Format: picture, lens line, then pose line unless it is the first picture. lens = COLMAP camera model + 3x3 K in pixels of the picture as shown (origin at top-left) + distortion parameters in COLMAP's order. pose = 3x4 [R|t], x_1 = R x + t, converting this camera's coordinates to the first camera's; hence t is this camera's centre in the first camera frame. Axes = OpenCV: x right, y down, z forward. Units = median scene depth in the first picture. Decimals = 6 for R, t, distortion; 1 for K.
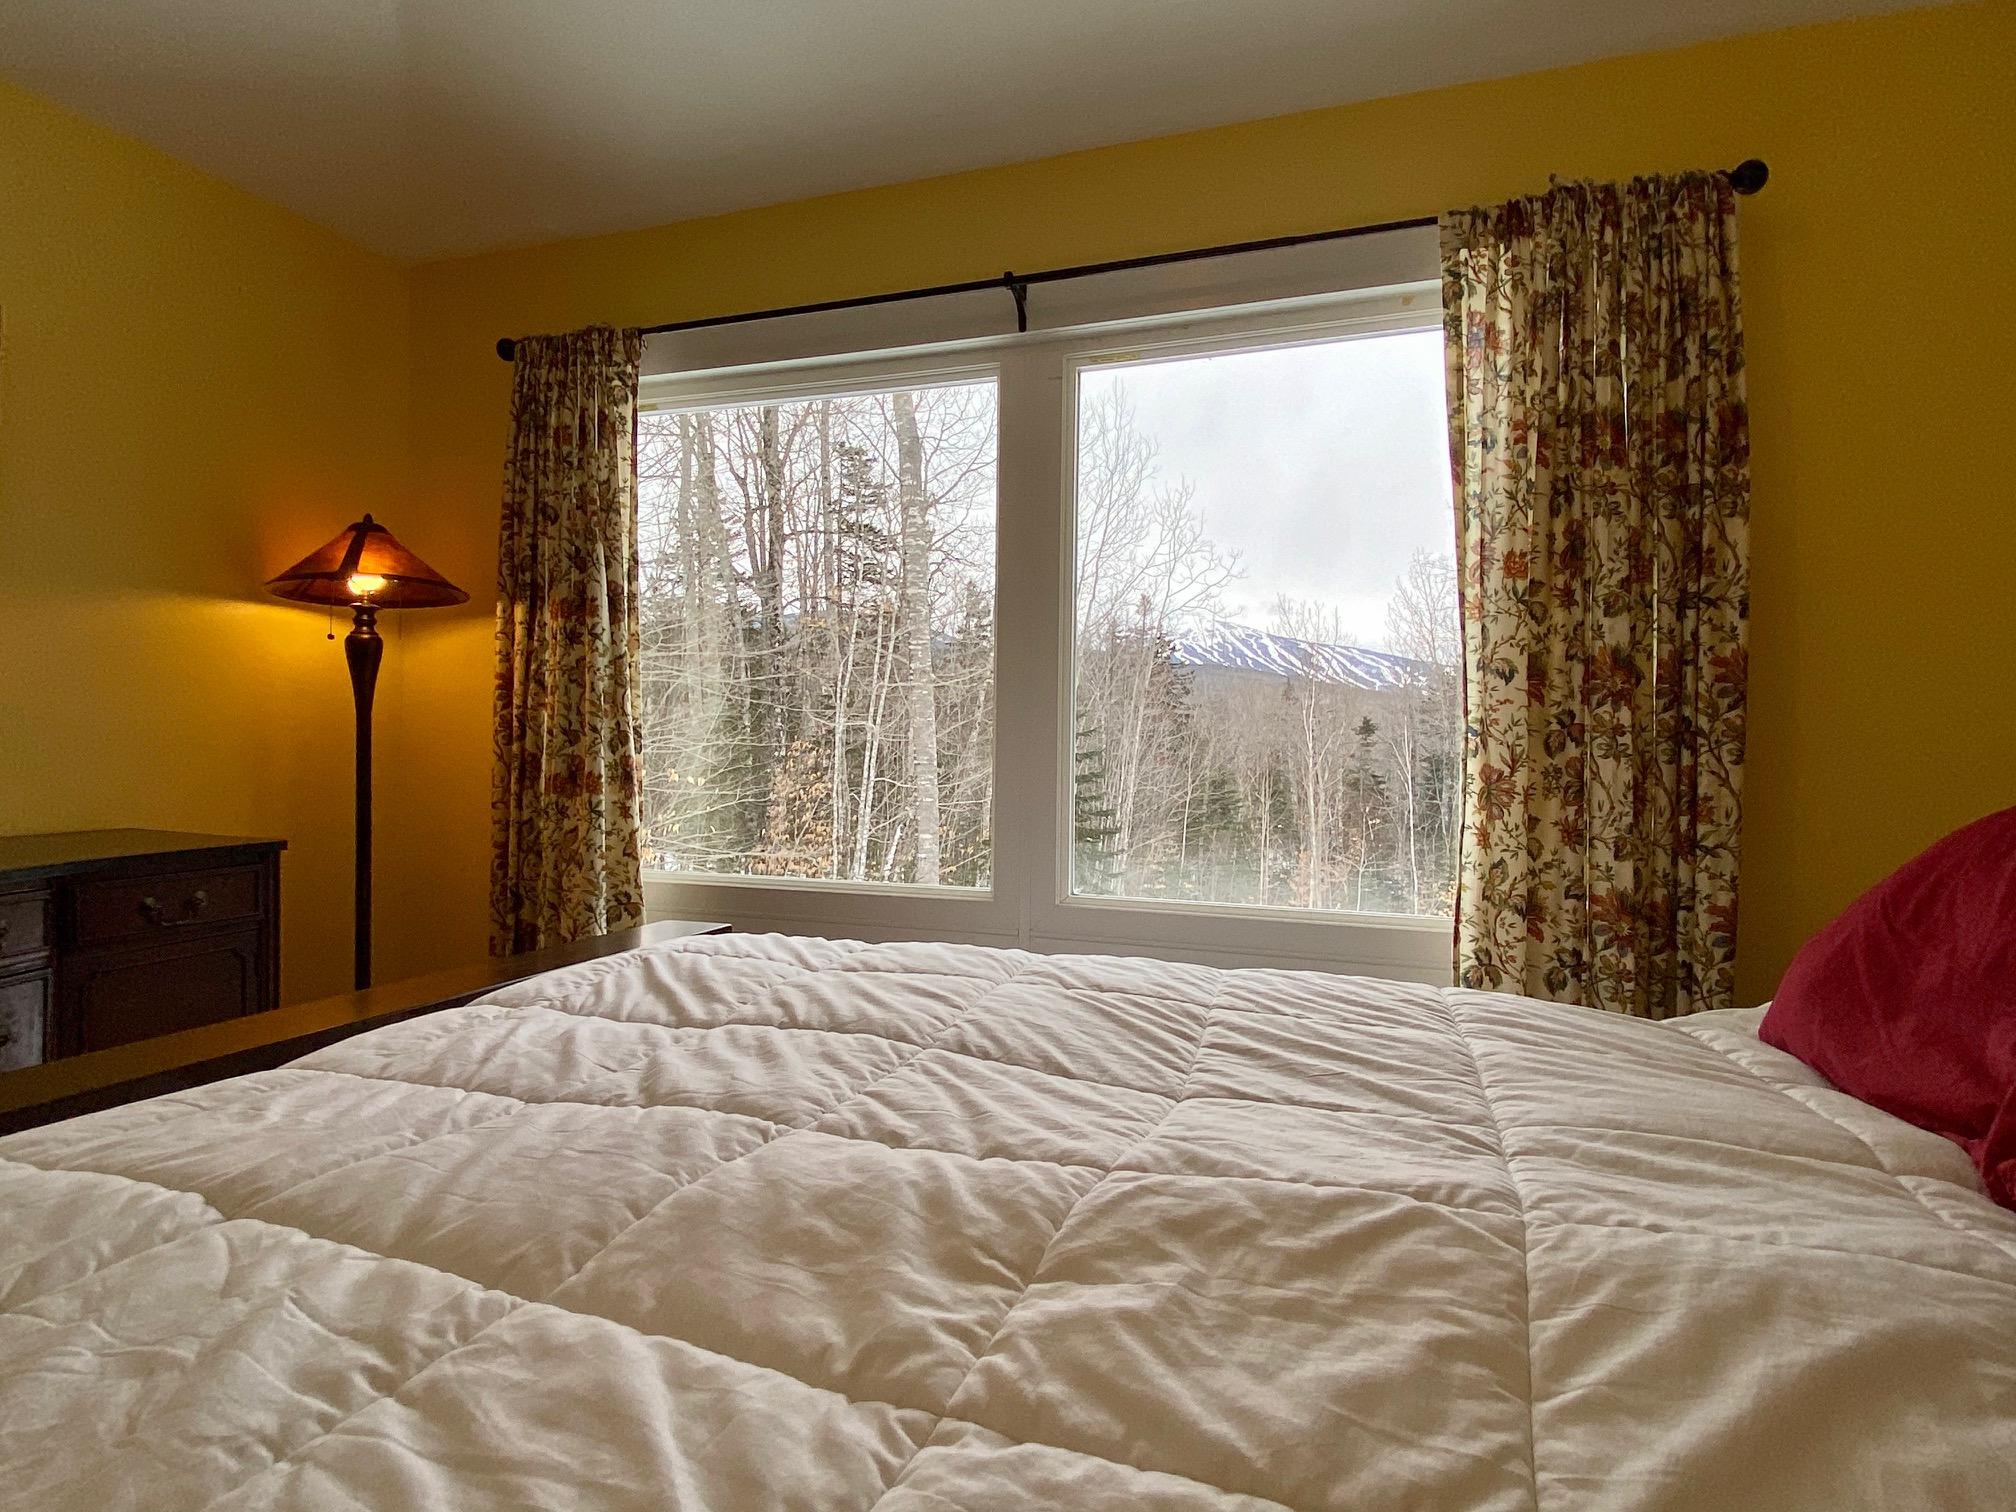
lens RADIAL K [[1173.6, 0, 955.3], [0, 1173.6, 754.9], [0, 0, 1]] dist [0.020354, -0.016365]
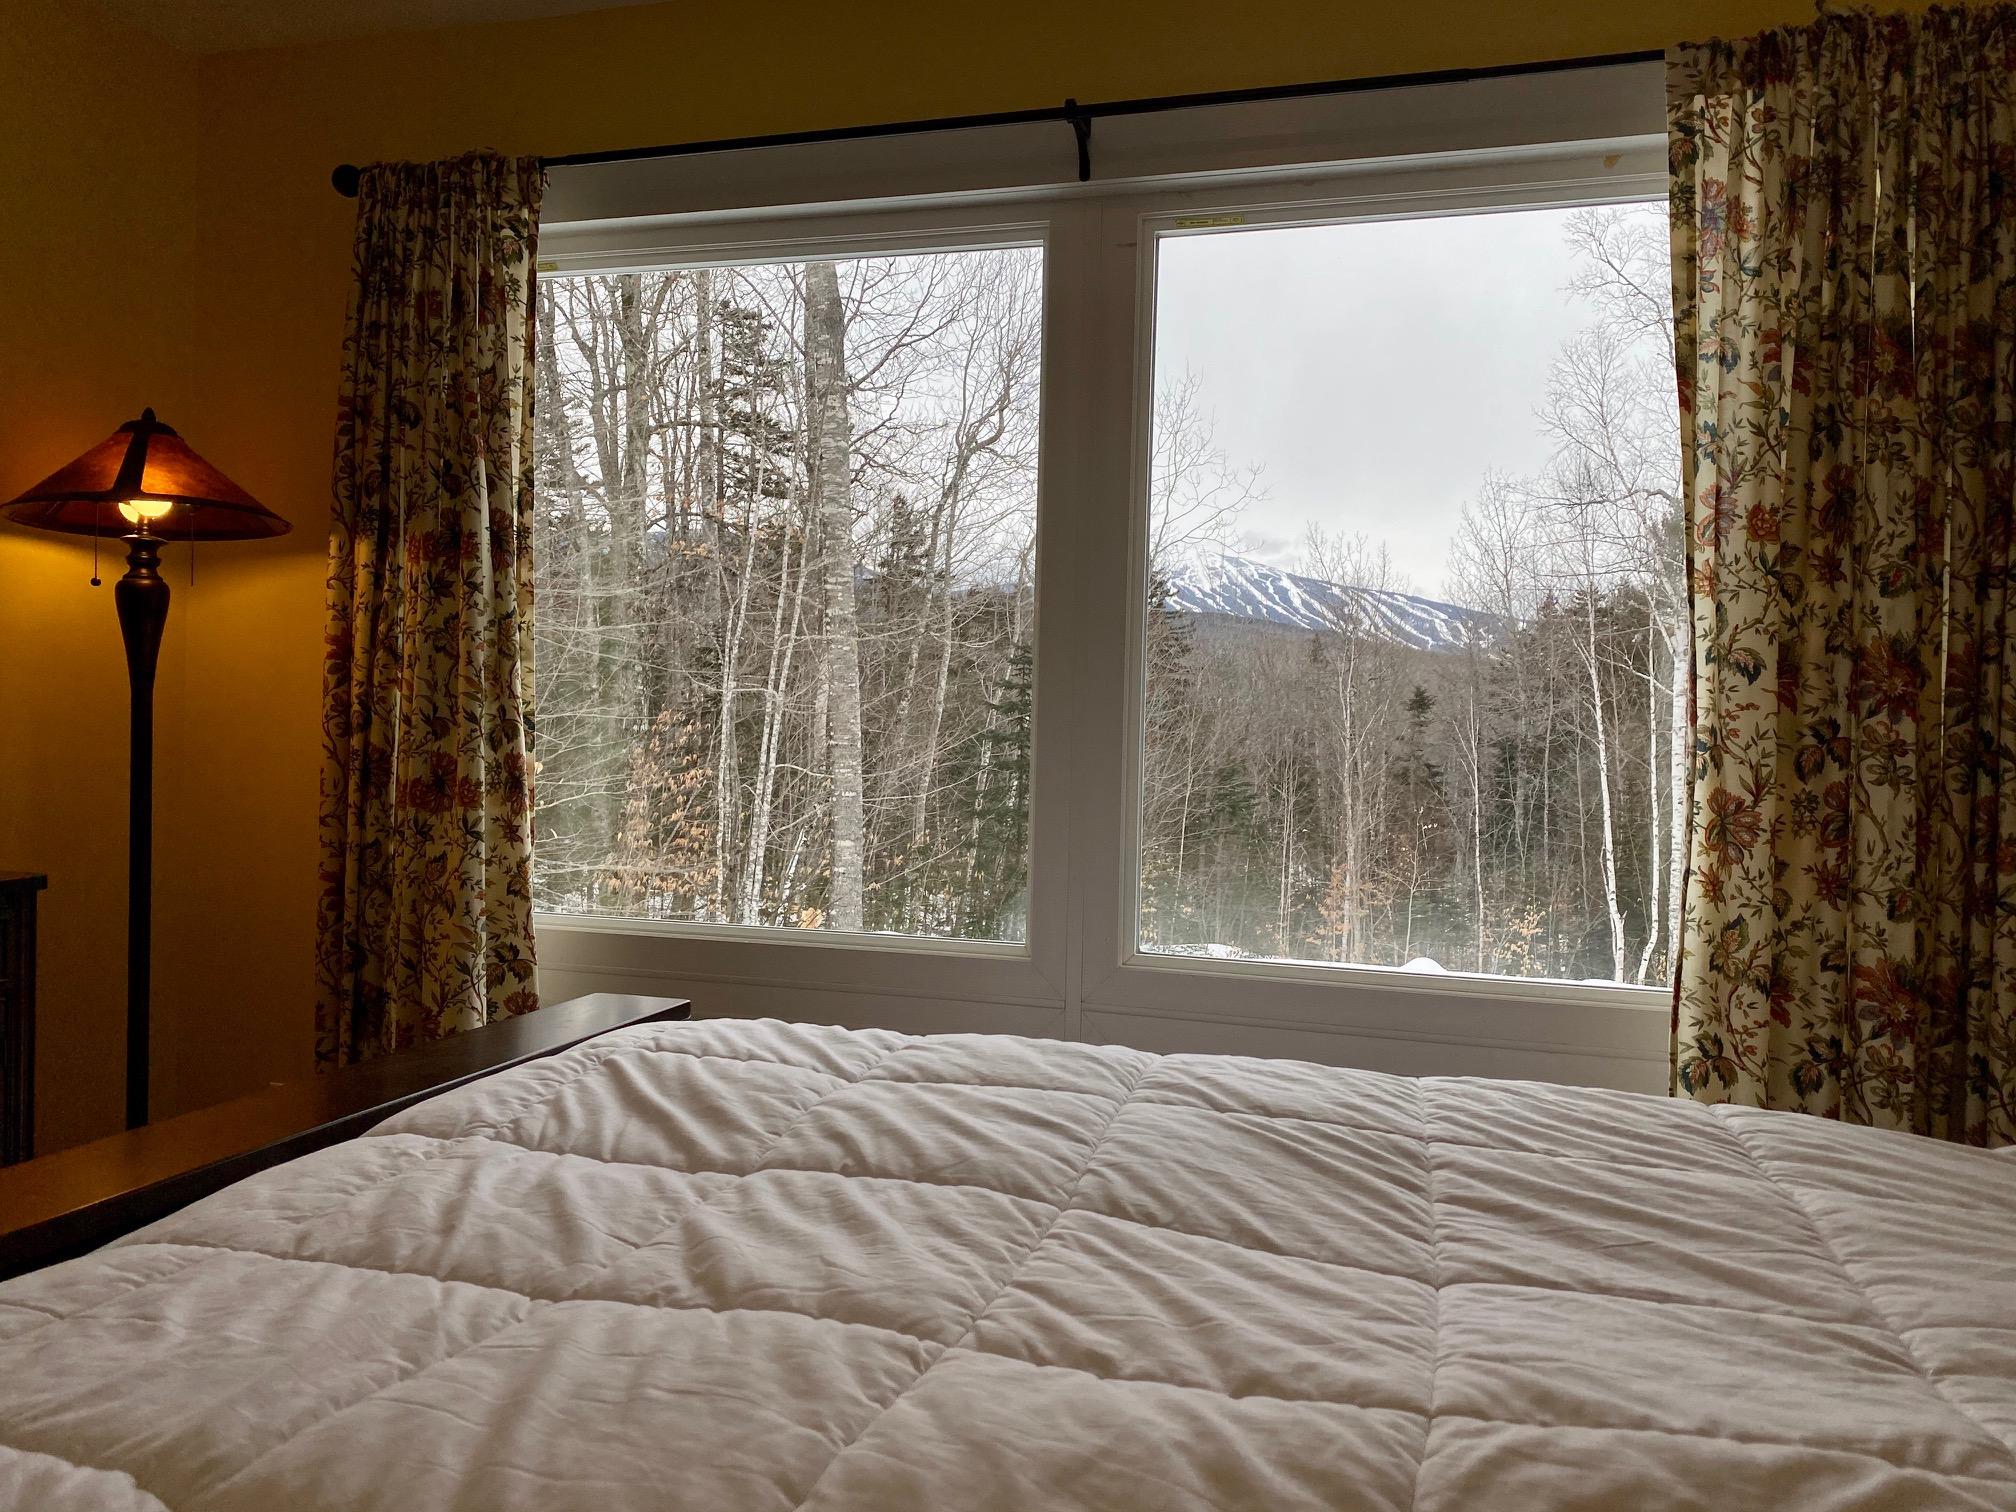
lens RADIAL K [[1586.7, 0, 964.8], [0, 1586.7, 748.3], [0, 0, 1]] dist [-0.012493, 0.030236]
pose [[0.998115, 0.011810, 0.060227, -0.088658], [-0.012511, 0.999858, 0.011281, -0.023928], [-0.060085, -0.012013, 0.998121, 0.026784]]
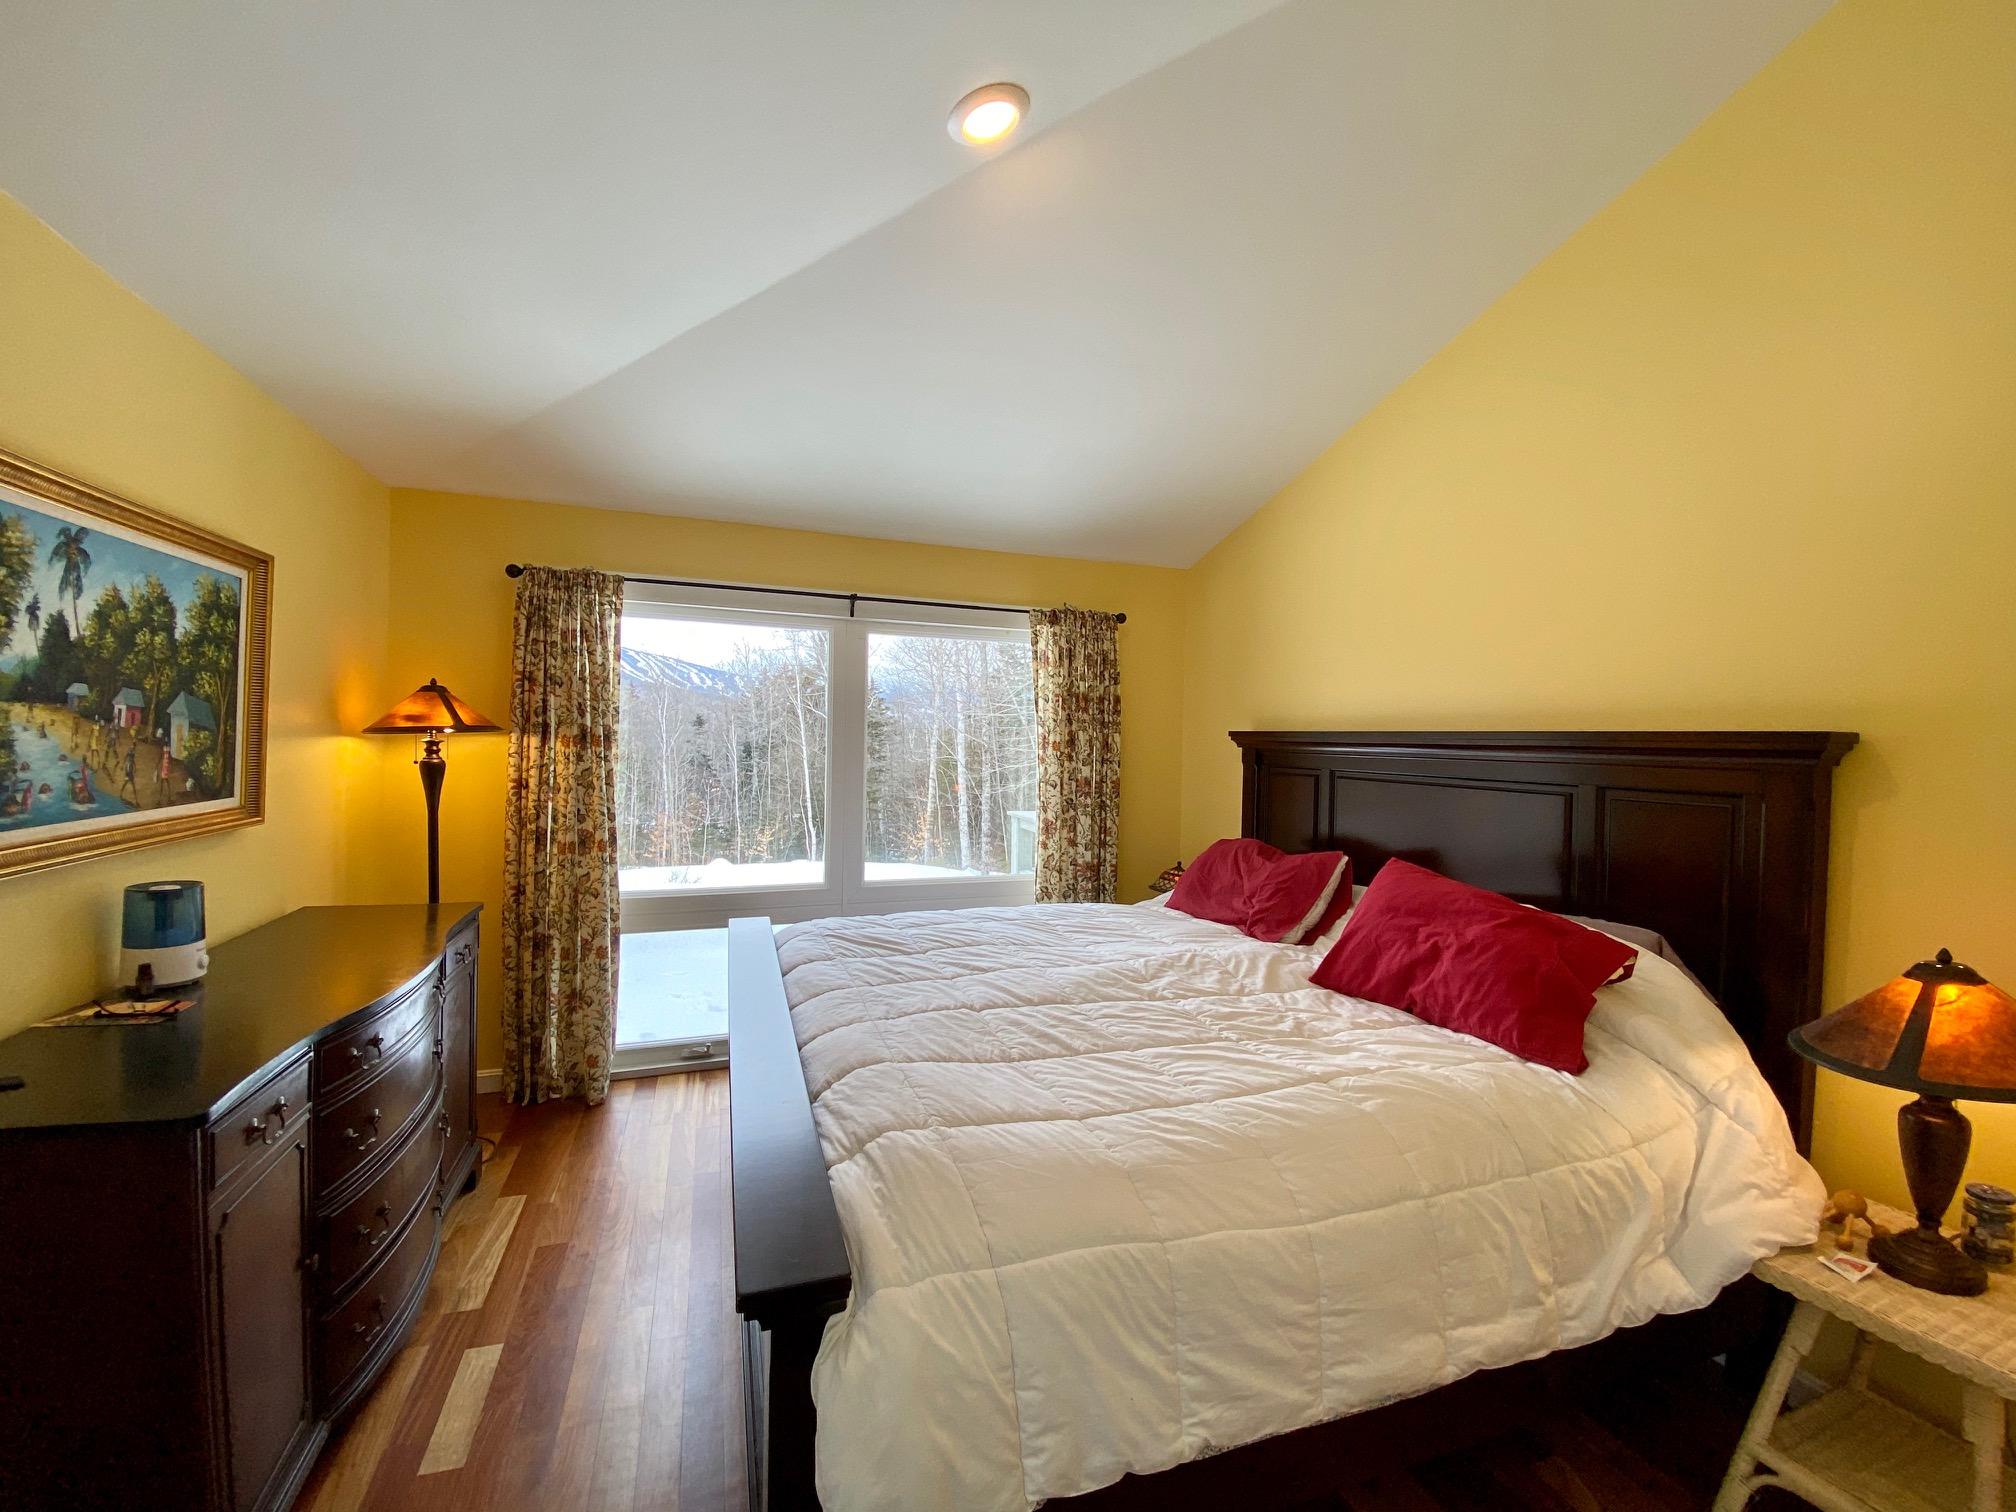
lens RADIAL K [[830.3, 0, 1000.6], [0, 830.3, 759.5], [0, 0, 1]] dist [0.036685, -0.001331]
pose [[0.763528, -0.014169, 0.645620, -0.871748], [-0.003971, 0.999637, 0.026635, -0.180499], [-0.645763, -0.022901, 0.763194, -0.391866]]
